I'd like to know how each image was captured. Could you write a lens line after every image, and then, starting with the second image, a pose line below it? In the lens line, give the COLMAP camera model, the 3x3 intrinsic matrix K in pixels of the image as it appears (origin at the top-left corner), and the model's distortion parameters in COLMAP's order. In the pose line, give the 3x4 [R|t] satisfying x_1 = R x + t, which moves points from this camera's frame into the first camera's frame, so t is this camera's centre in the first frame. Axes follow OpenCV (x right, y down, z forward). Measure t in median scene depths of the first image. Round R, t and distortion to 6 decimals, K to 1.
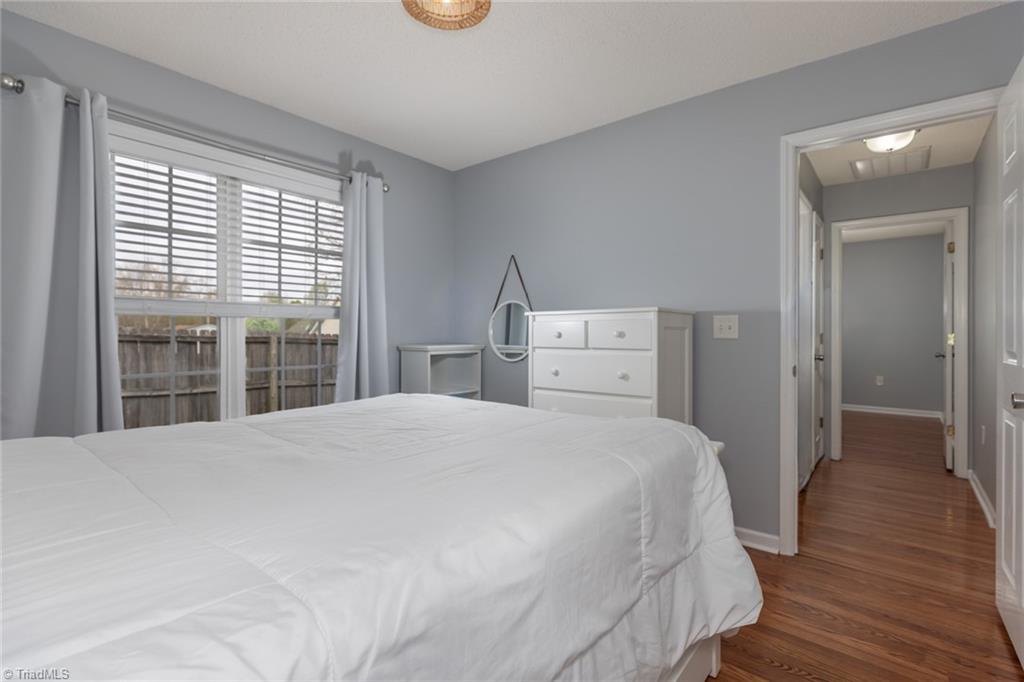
lens RADIAL K [[474.2, 0, 512.0], [0, 474.2, 341.0], [0, 0, 1]] dist [-0.001542, -0.000234]
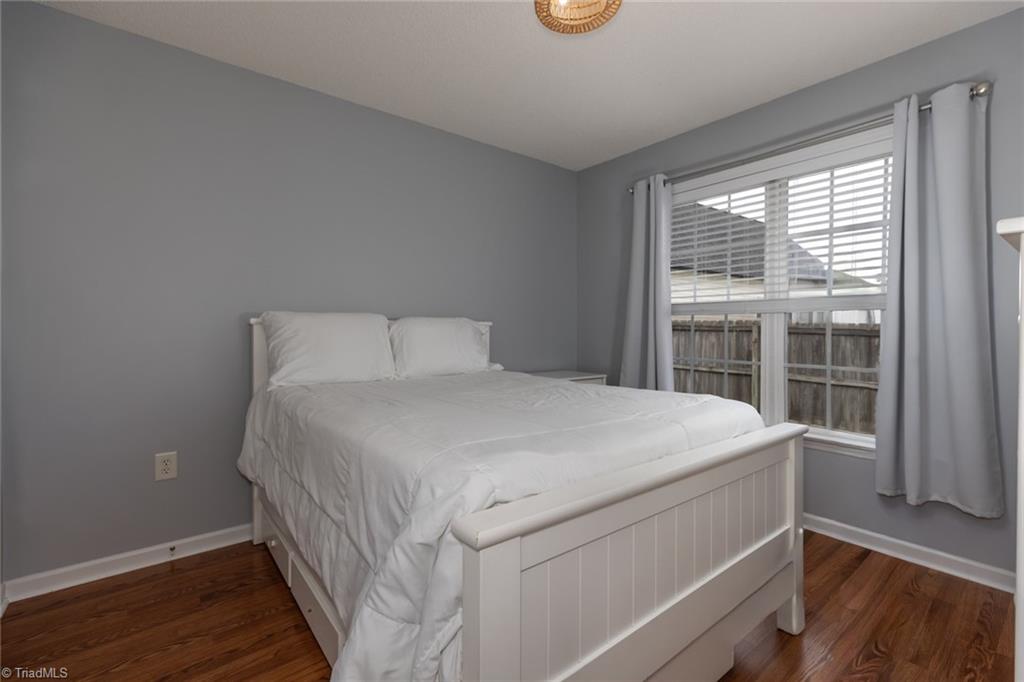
lens RADIAL K [[456.9, 0, 513.3], [0, 456.9, 328.5], [0, 0, 1]] dist [0.002385, 0.000457]
pose [[-0.190472, -0.007276, -0.981666, 0.567253], [-0.017701, 0.999835, -0.003977, 0.008719], [0.981533, 0.016619, -0.190570, 0.637186]]
